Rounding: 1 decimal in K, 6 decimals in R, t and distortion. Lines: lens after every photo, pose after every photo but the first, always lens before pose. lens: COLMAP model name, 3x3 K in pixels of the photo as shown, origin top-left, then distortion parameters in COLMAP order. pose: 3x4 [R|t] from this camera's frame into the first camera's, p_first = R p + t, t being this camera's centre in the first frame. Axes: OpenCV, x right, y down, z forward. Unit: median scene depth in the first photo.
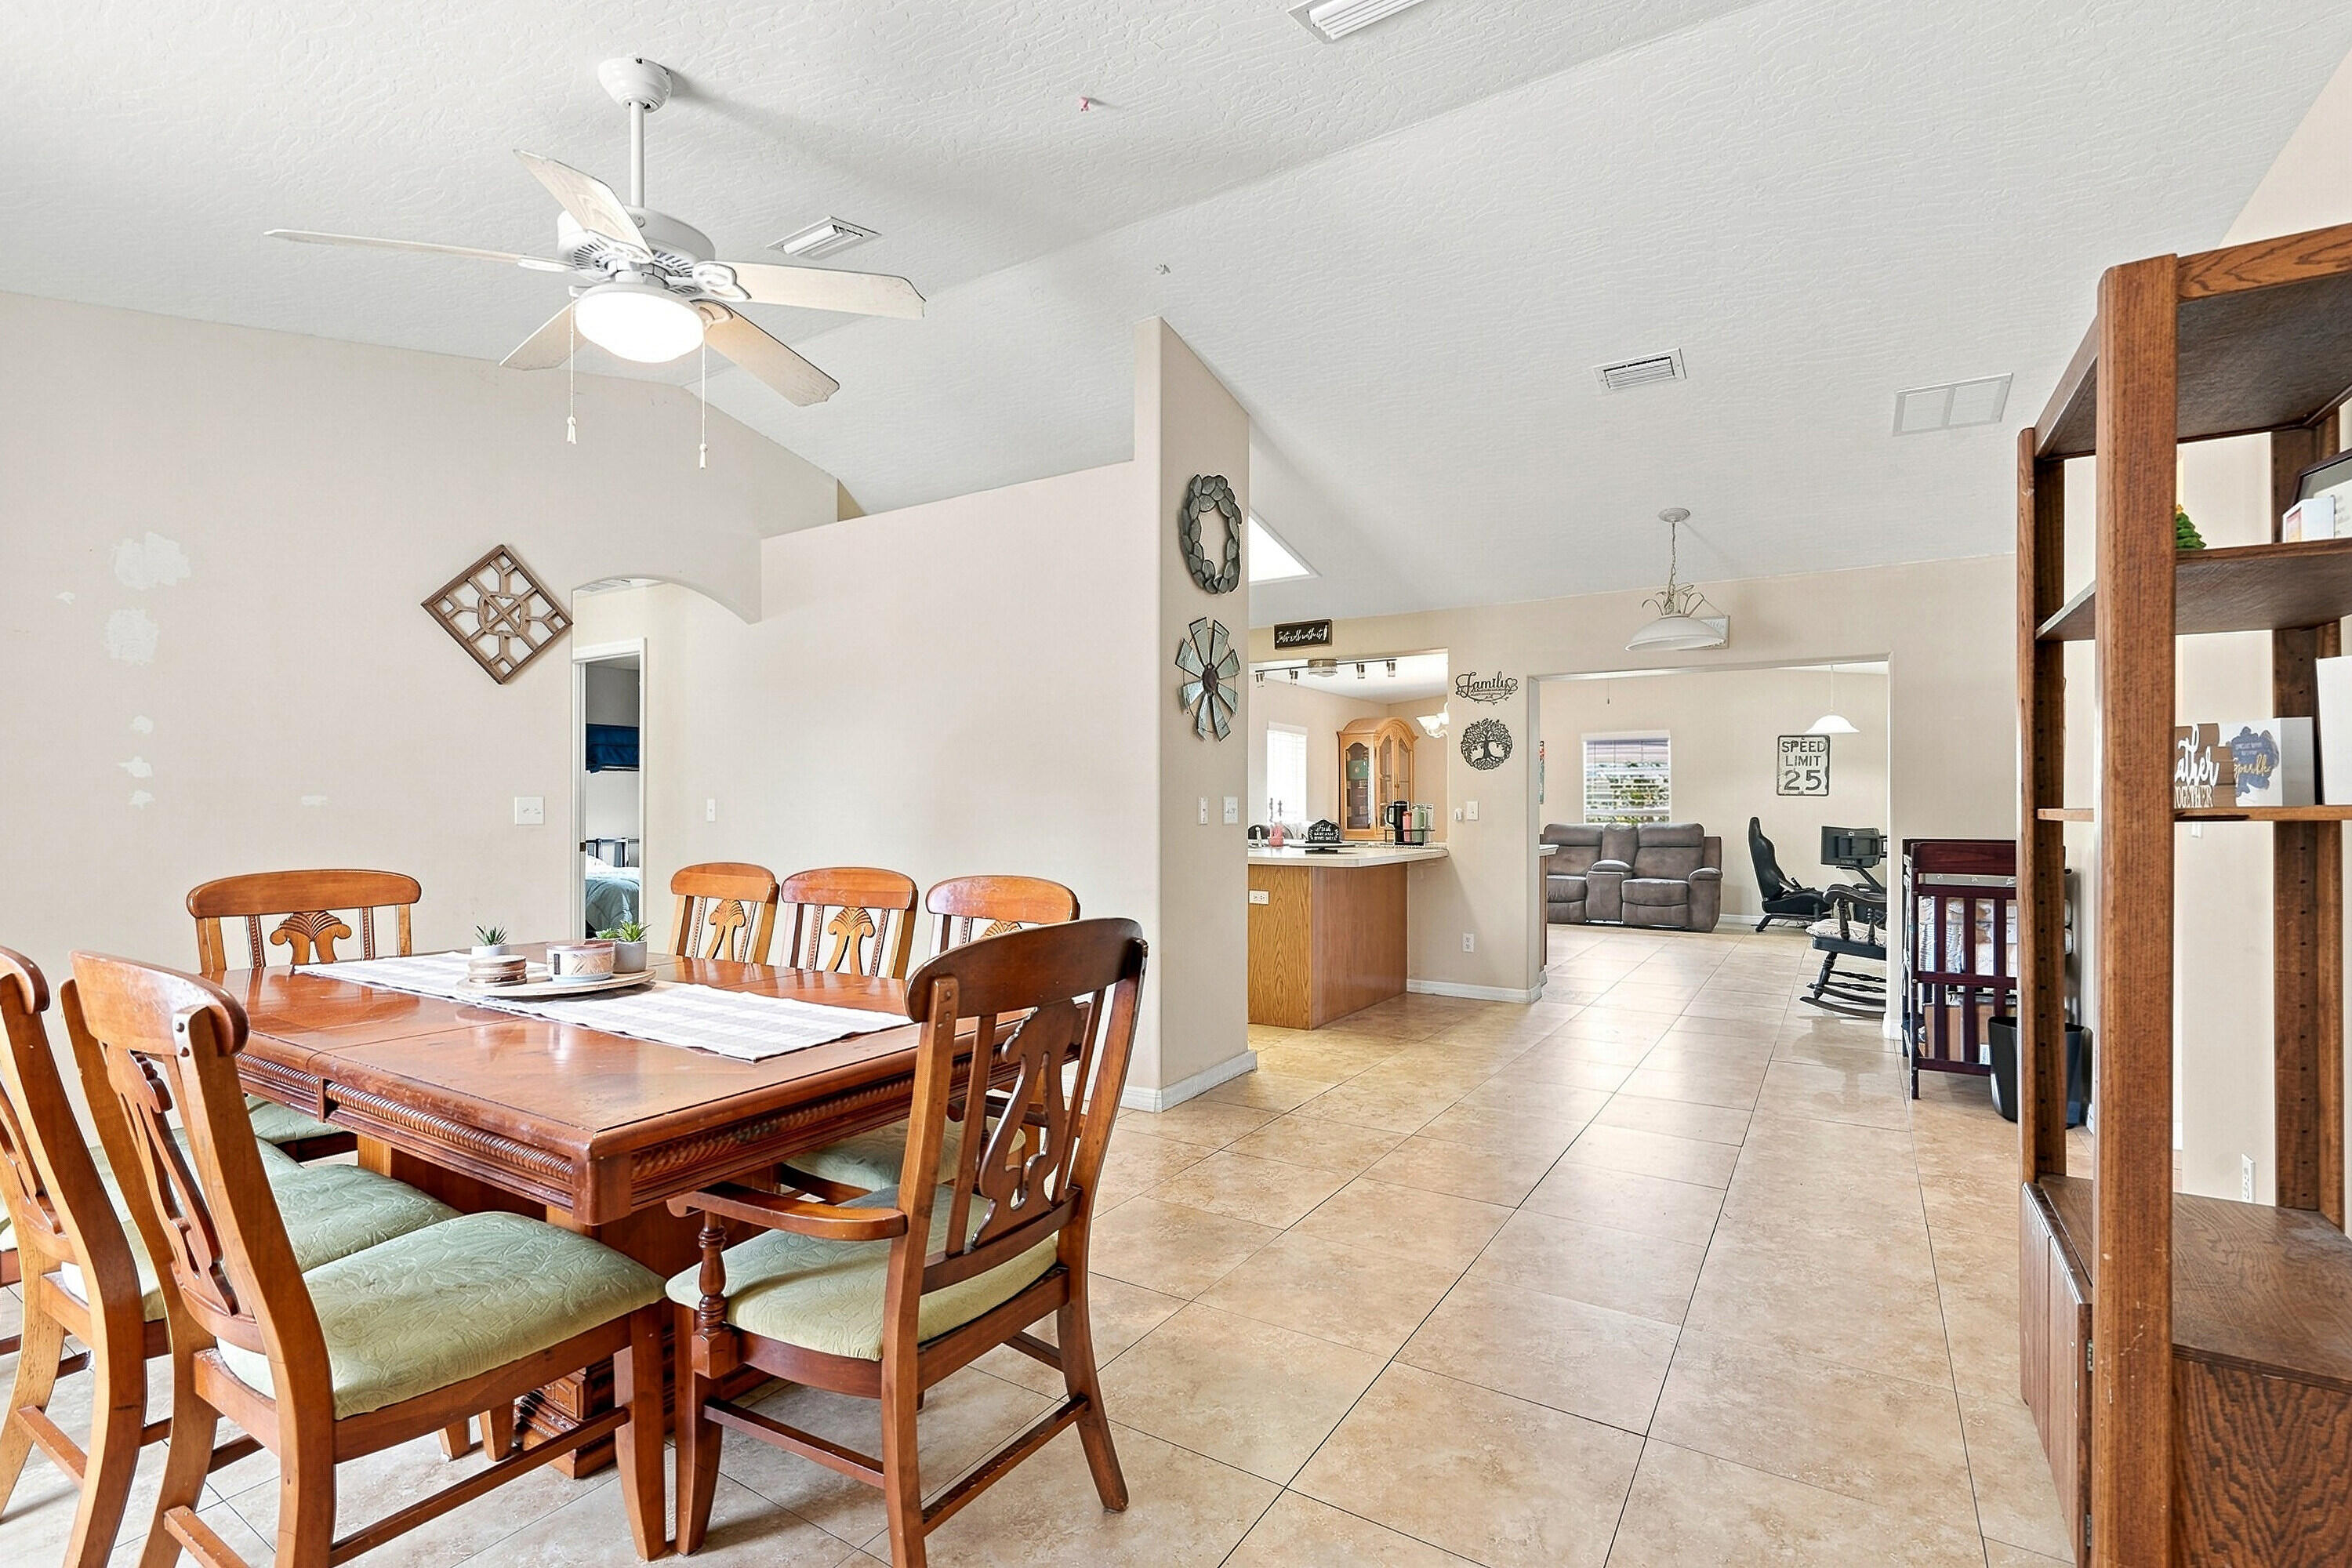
lens RADIAL K [[1066.3, 0, 1169.2], [0, 1066.3, 790.4], [0, 0, 1]] dist [-0.005753, 0.001478]
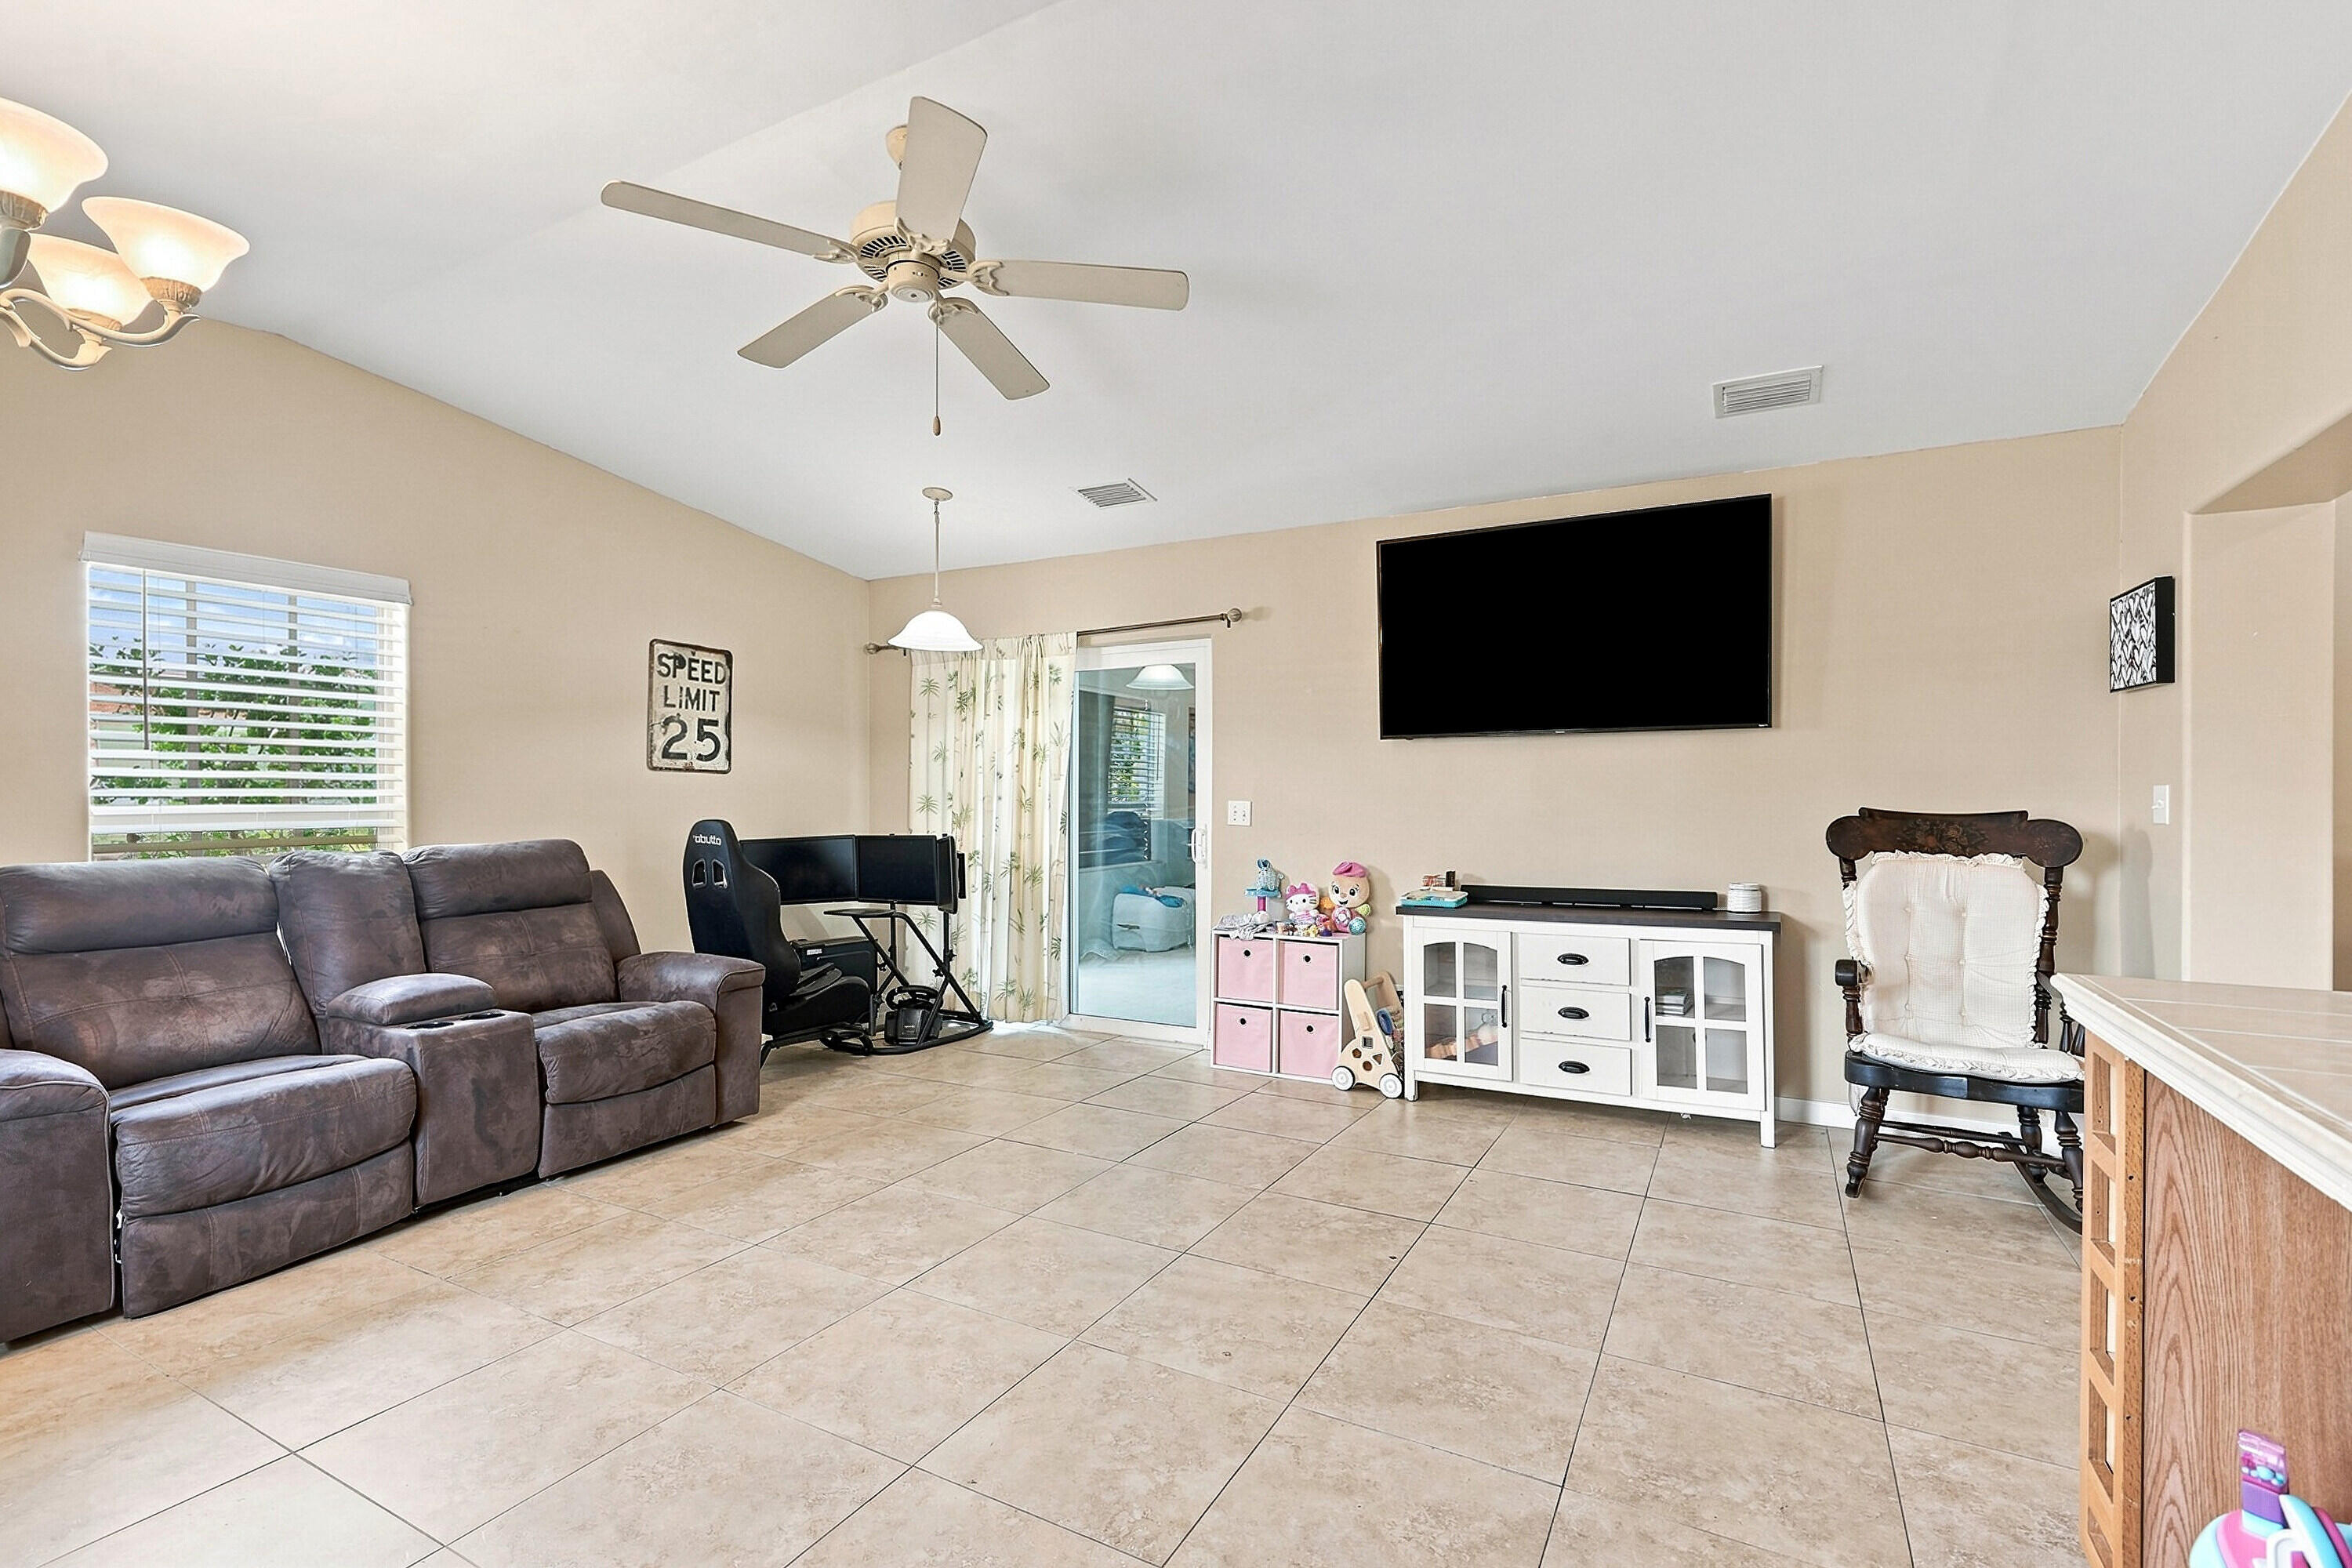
lens RADIAL K [[1066.3, 0, 1172.8], [0, 1066.3, 795.0], [0, 0, 1]] dist [-0.005753, 0.001478]
pose [[-0.066482, -0.000683, 0.997787, 0.111284], [-0.015413, 0.999881, -0.000342, 0.012622], [-0.997669, -0.015401, -0.066485, 0.862196]]
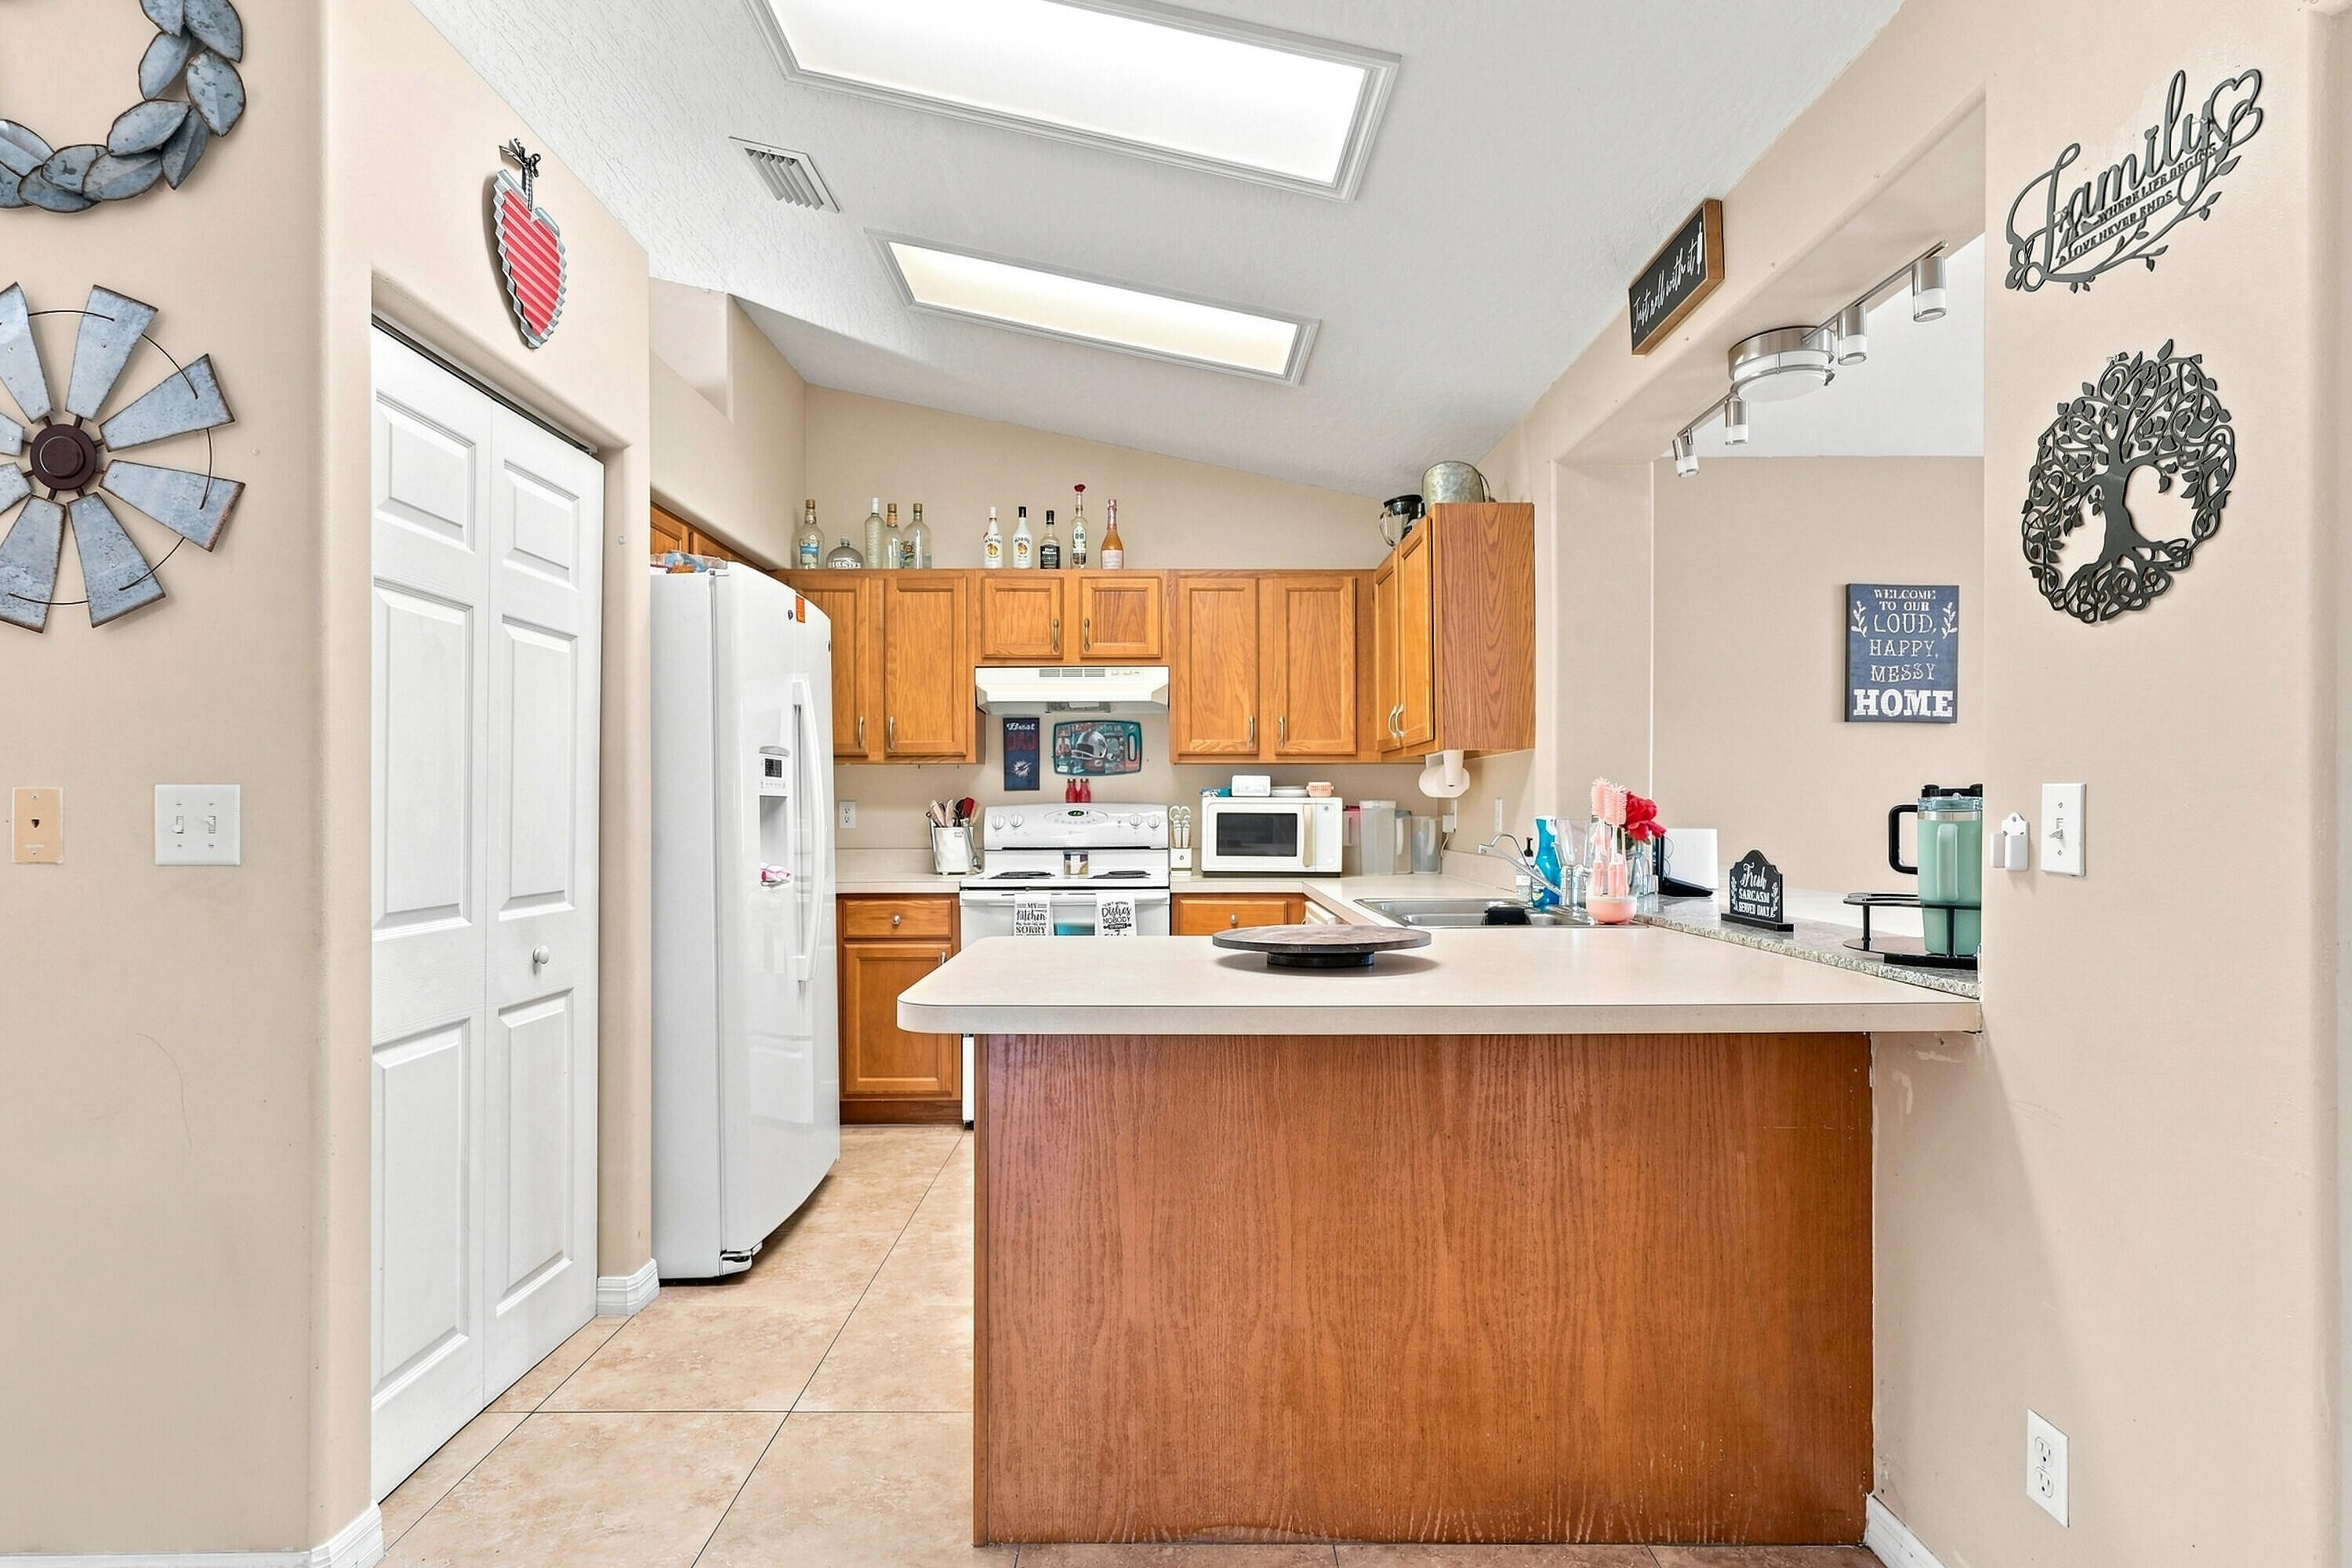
lens RADIAL K [[1232.0, 0, 1158.1], [0, 1232.0, 799.8], [0, 0, 1]] dist [-0.008004, -0.000736]
pose [[0.537598, -0.005853, -0.843181, 0.256059], [0.014687, 0.999889, 0.002423, 0.006692], [0.843073, -0.013686, 0.537624, 0.479566]]
